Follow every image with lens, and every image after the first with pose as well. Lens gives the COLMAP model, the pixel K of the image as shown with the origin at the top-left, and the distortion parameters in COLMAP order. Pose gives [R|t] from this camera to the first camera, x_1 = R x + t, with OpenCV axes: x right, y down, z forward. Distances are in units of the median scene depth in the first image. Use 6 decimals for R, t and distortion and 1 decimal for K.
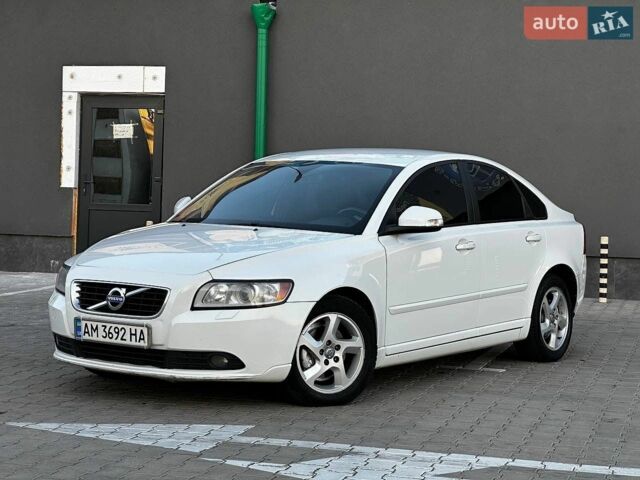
lens RADIAL K [[1357.4, 0, 320.0], [0, 1357.4, 240.0], [0, 0, 1]] dist [-0.226627, 9.961726]
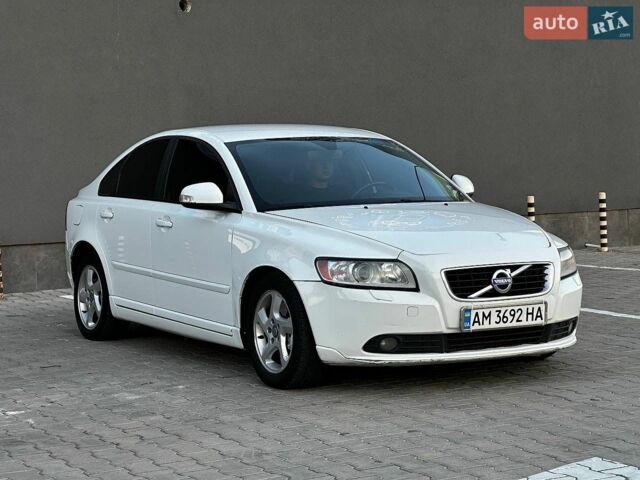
lens RADIAL K [[1357.4, 0, 320.0], [0, 1357.4, 240.0], [0, 0, 1]] dist [-0.226627, 9.961726]
pose [[0.413288, -0.088541, 0.906285, -1.068222], [0.074537, 0.995211, 0.063238, -0.055480], [-0.907545, 0.041416, 0.417908, 0.718573]]
